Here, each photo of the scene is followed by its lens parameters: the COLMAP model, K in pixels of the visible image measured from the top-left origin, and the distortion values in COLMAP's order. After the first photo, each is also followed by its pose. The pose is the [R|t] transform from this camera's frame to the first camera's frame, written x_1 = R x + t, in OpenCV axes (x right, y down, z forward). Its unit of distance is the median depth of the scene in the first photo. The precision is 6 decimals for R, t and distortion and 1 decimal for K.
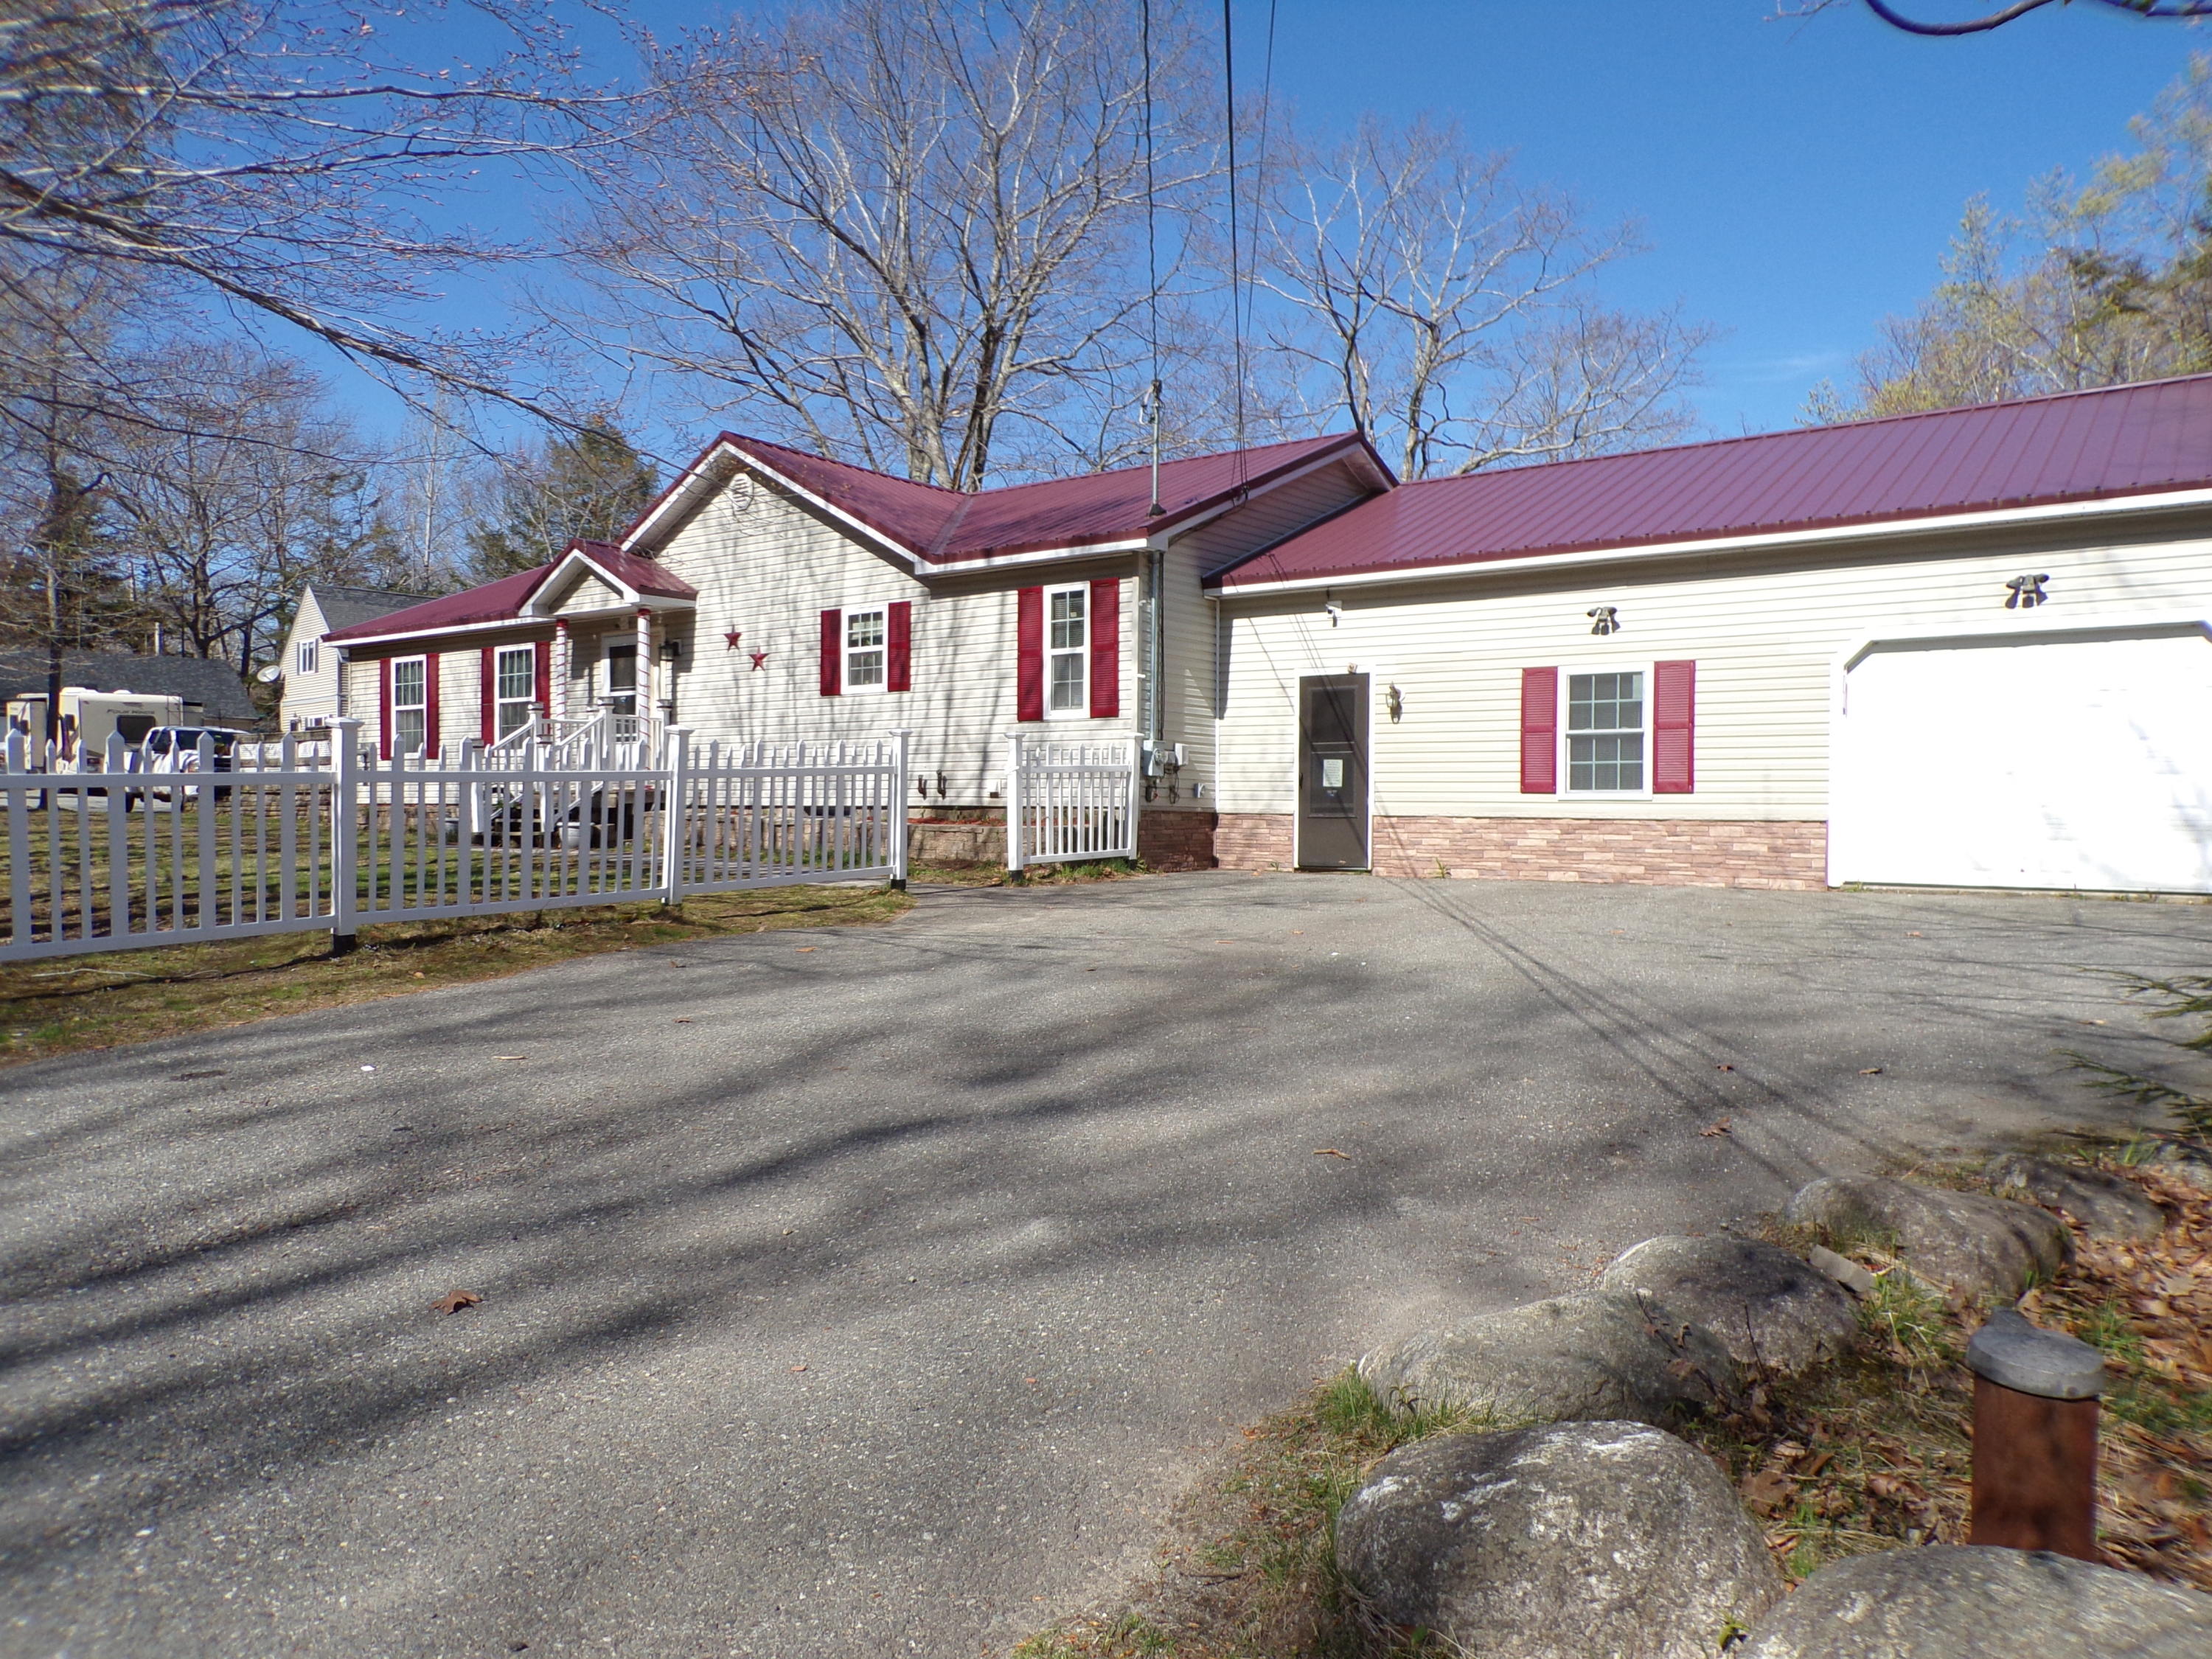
lens RADIAL K [[1499.6, 0, 1103.1], [0, 1499.6, 809.2], [0, 0, 1]] dist [-0.004181, 0.013296]
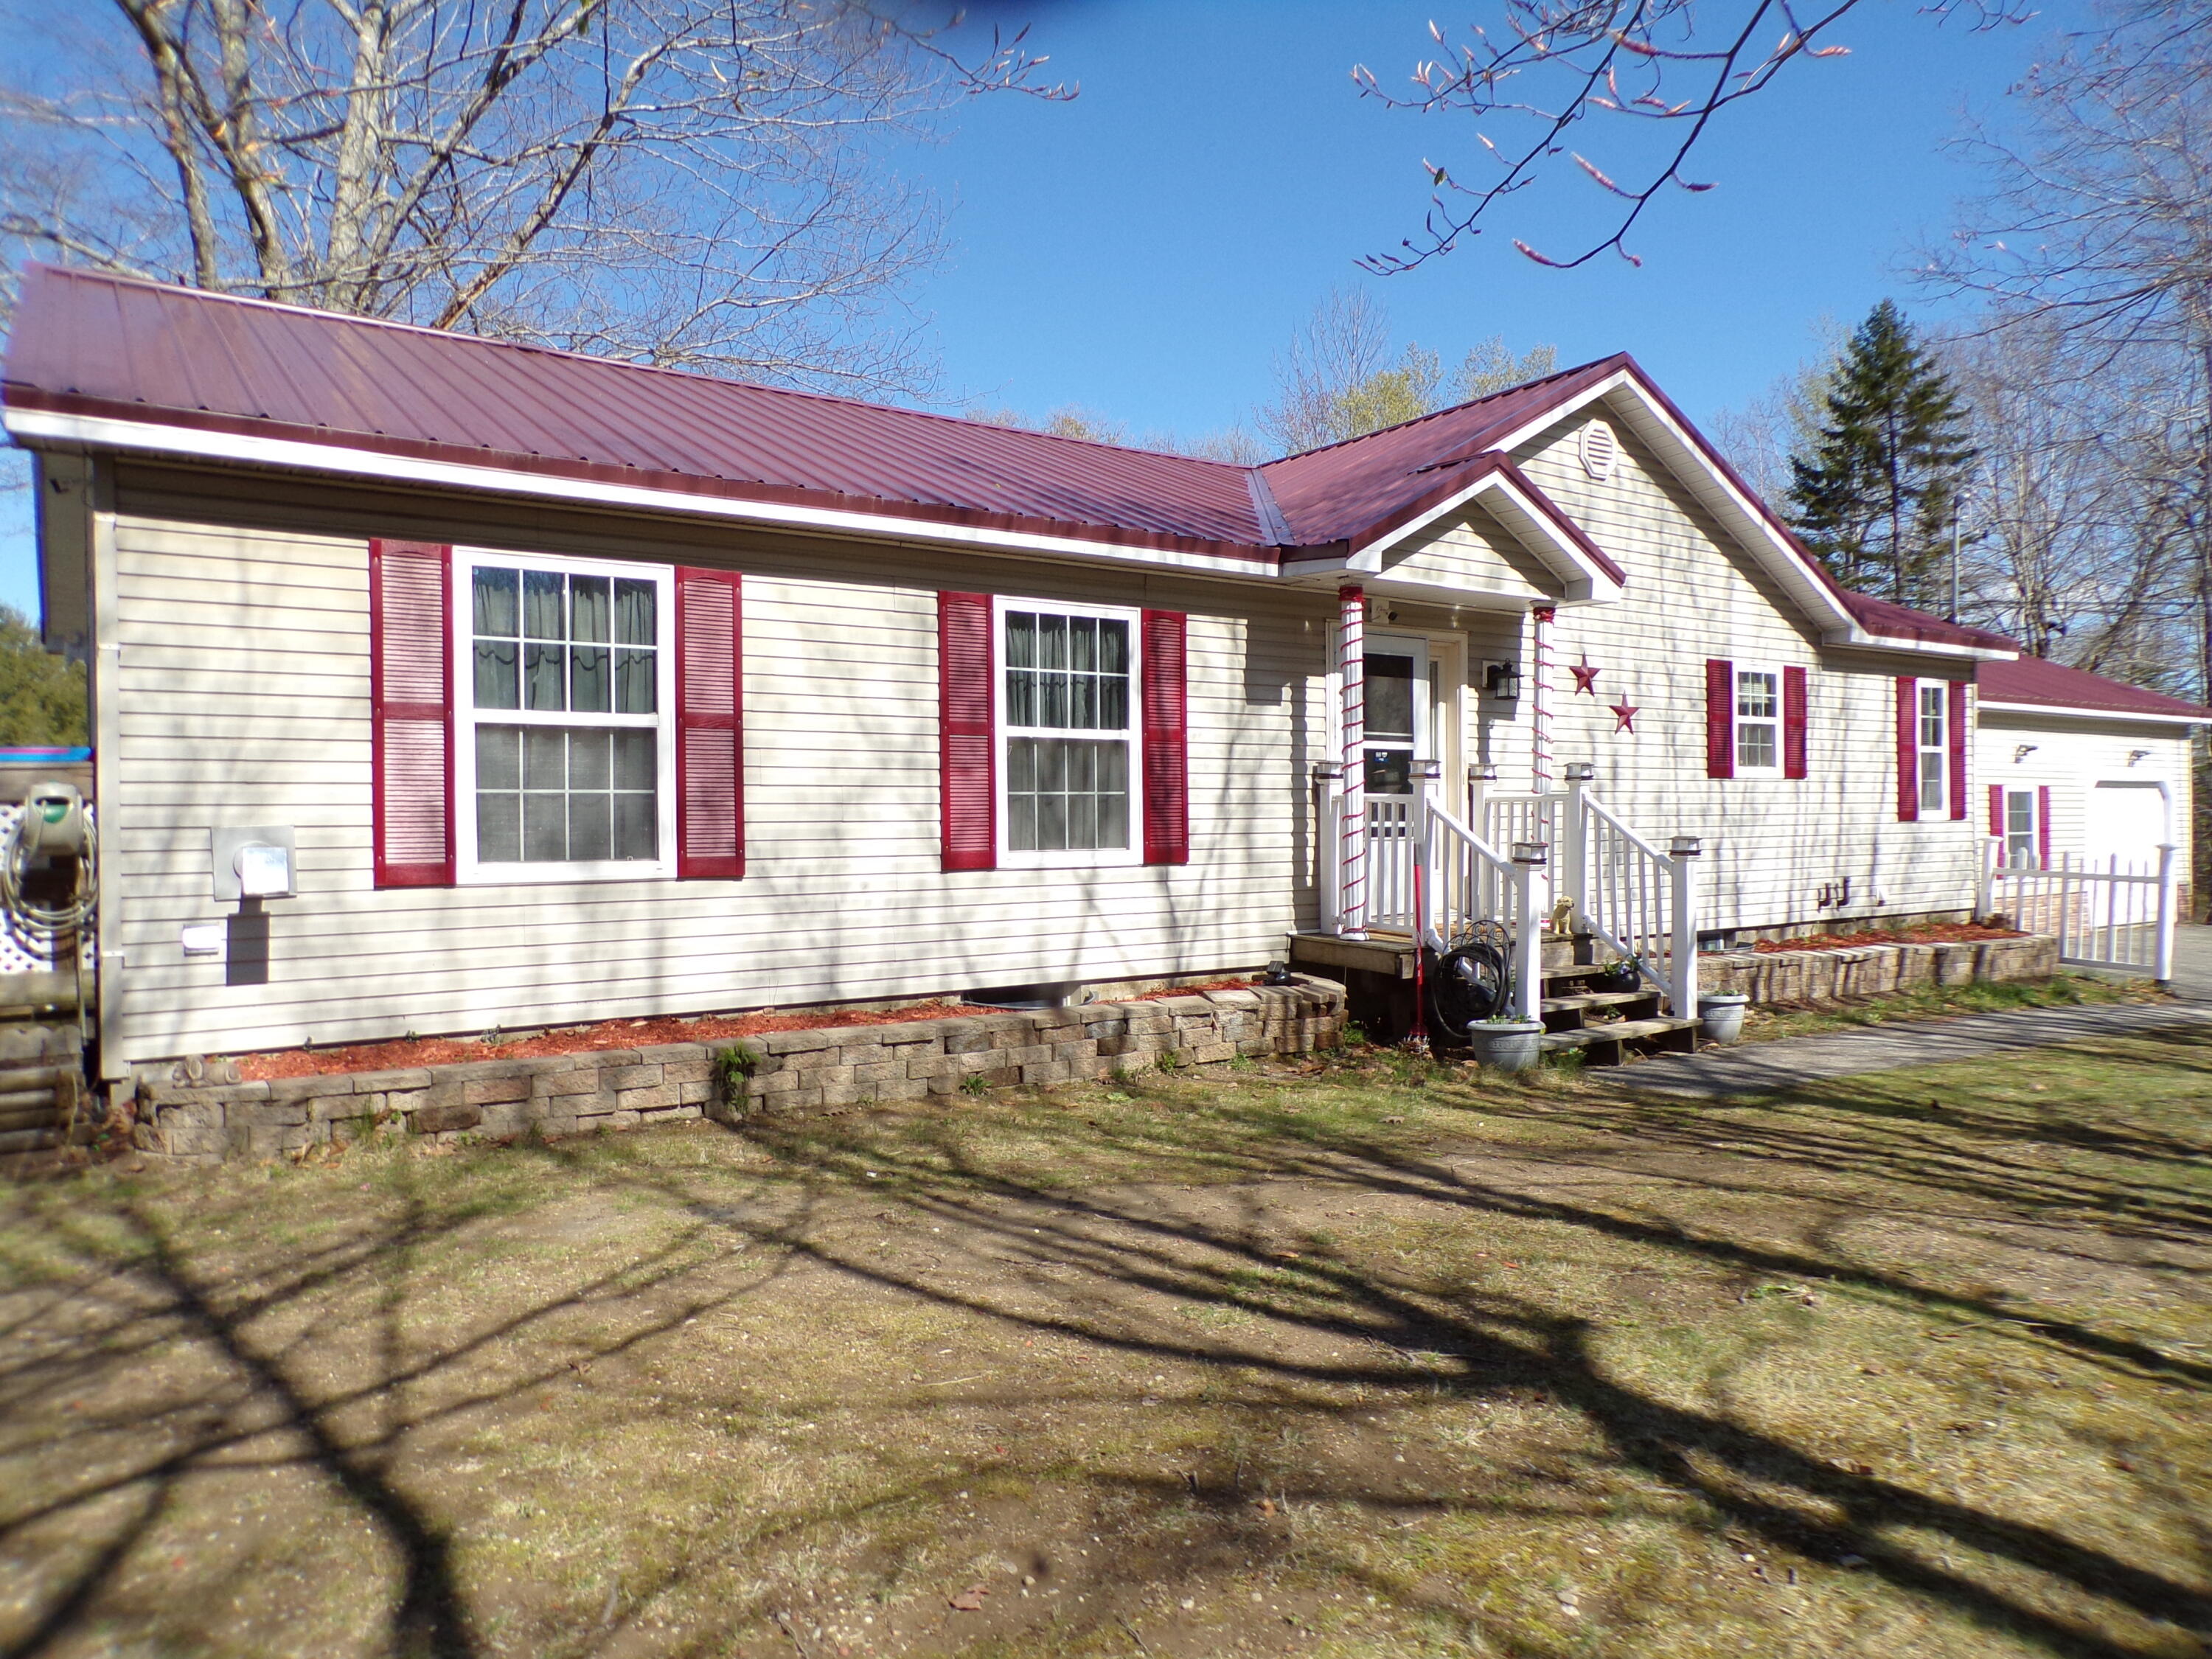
lens RADIAL K [[1499.6, 0, 1102.5], [0, 1499.6, 837.2], [0, 0, 1]] dist [-0.004181, 0.013296]
pose [[0.313732, -0.016035, 0.949376, -0.970380], [0.013763, 0.999829, 0.012339, -0.059791], [-0.949412, 0.009195, 0.313899, 1.055710]]
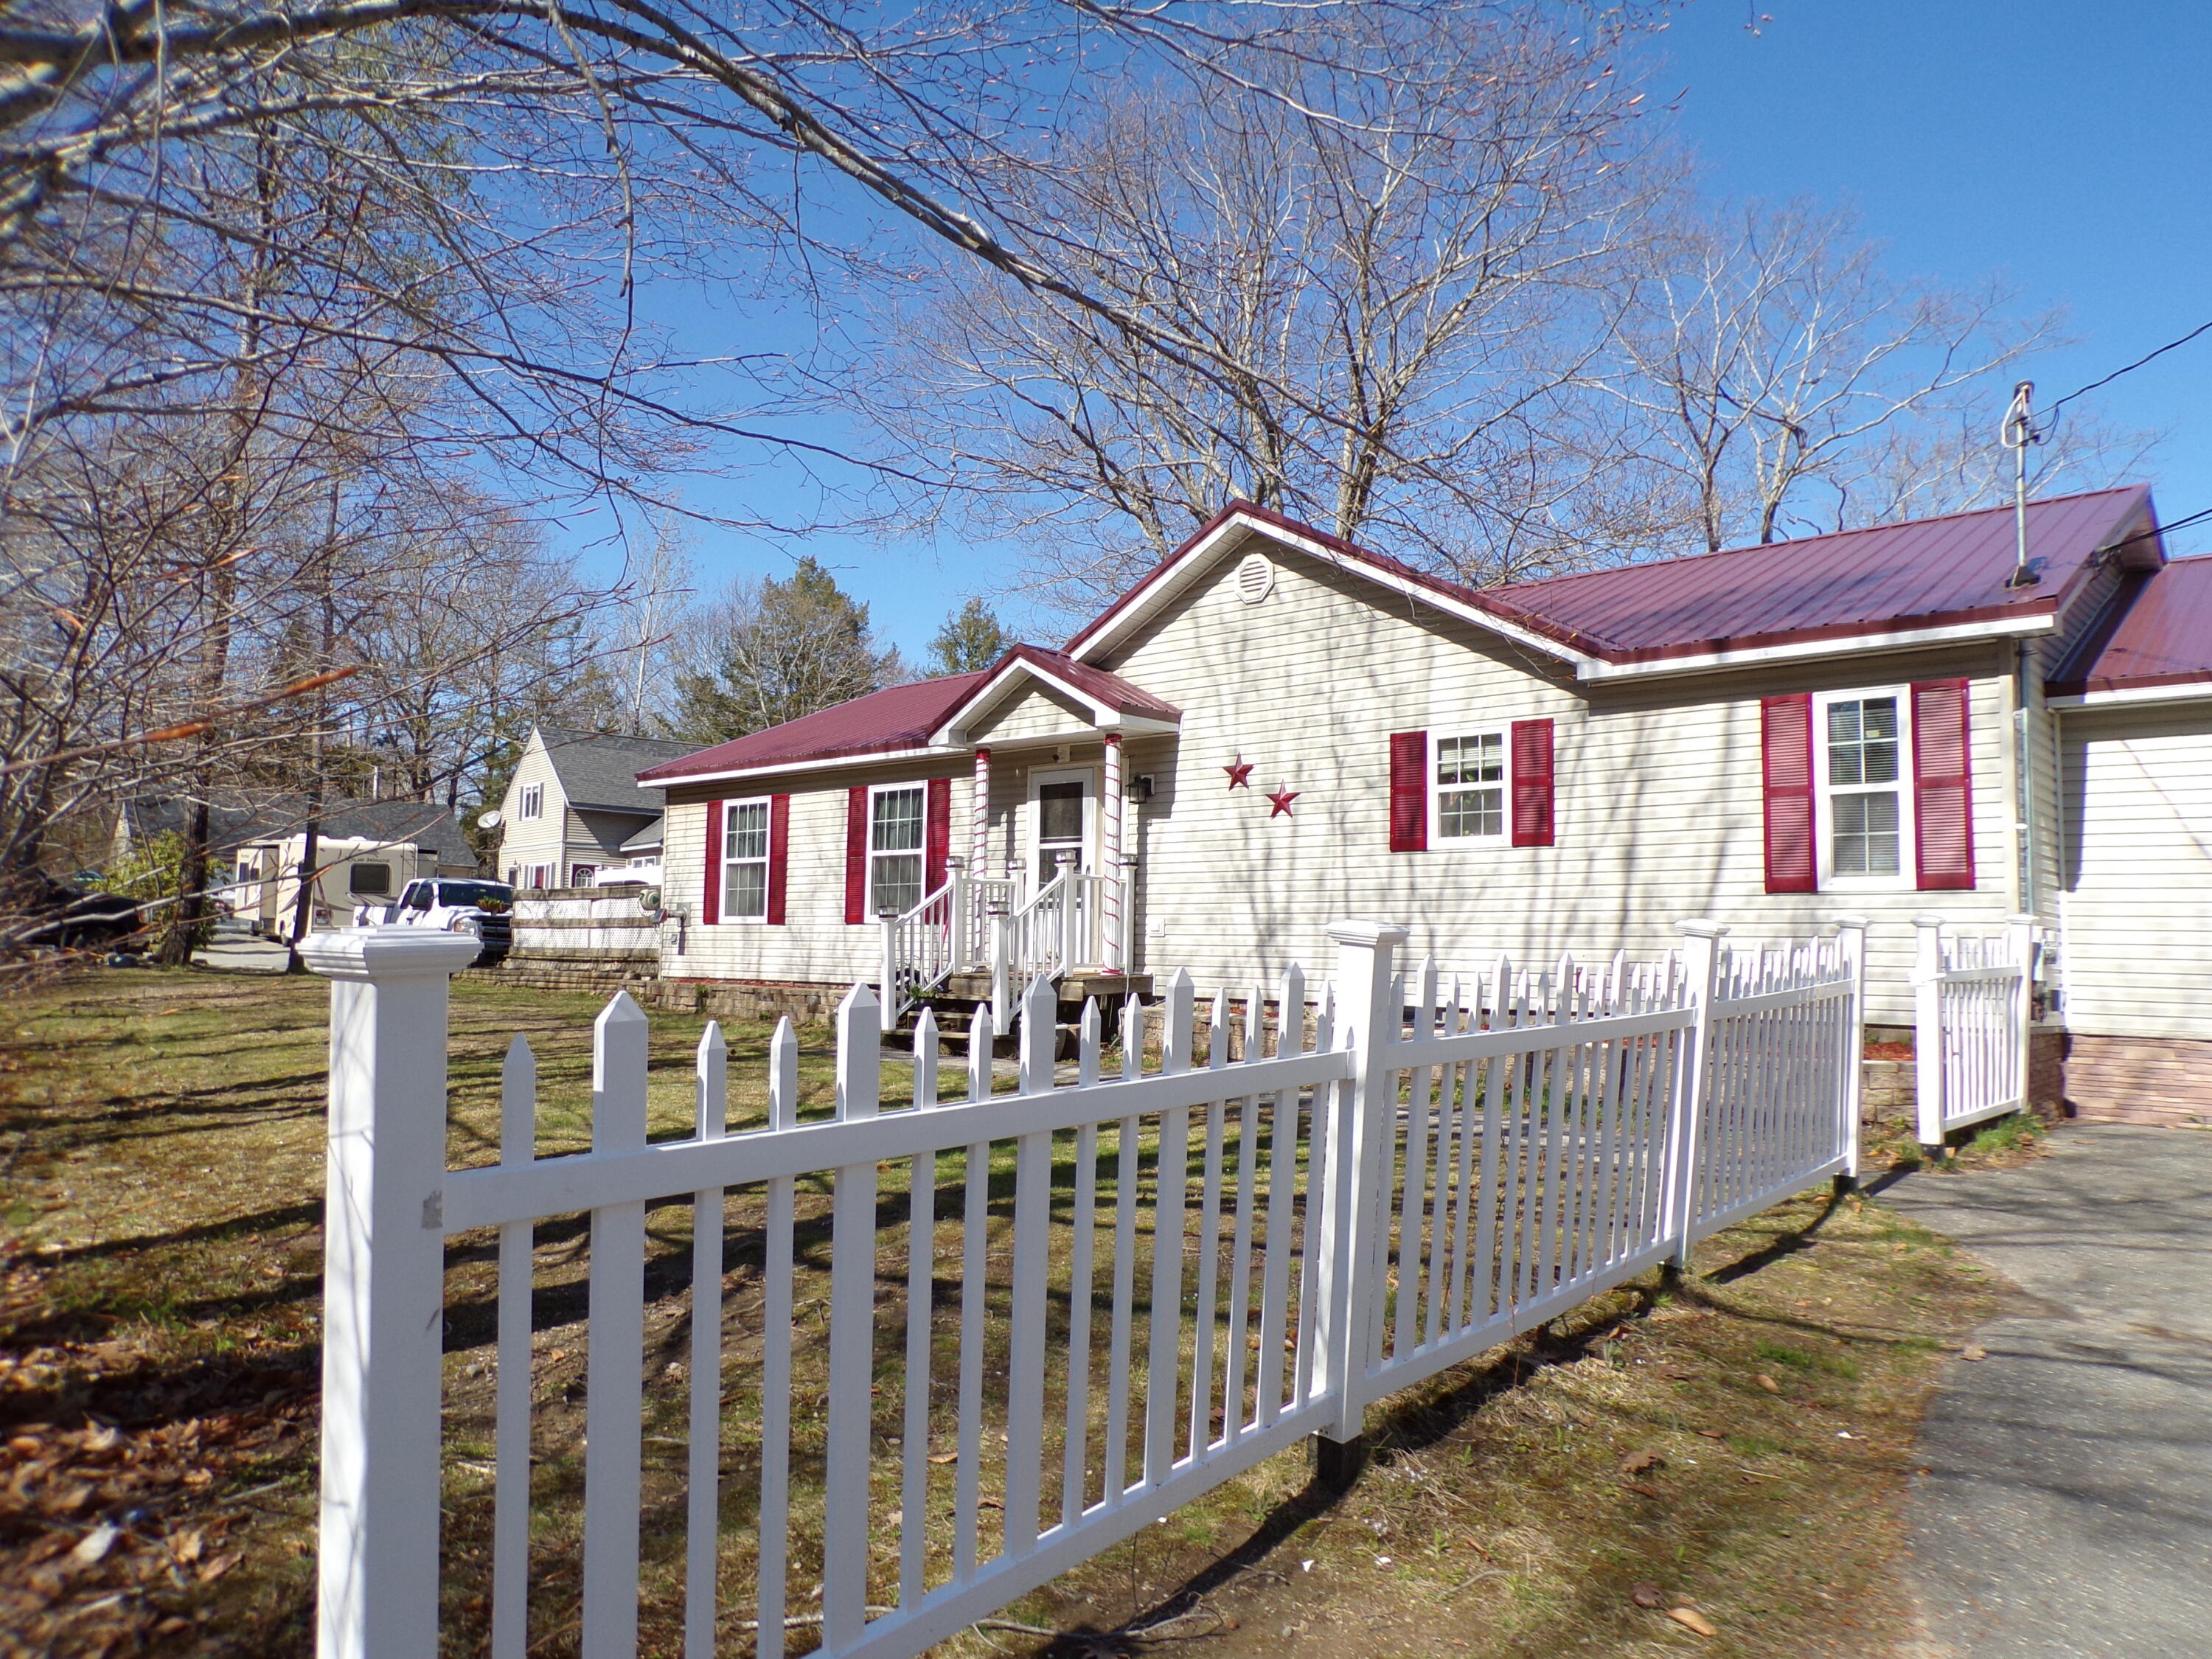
lens RADIAL K [[1499.6, 0, 1101.4], [0, 1499.6, 823.4], [0, 0, 1]] dist [-0.004181, 0.013296]
pose [[0.996187, 0.004765, -0.087116, -0.265182], [-0.012624, 0.995872, -0.089885, -0.022643], [0.086328, 0.090642, 0.992135, 0.274428]]
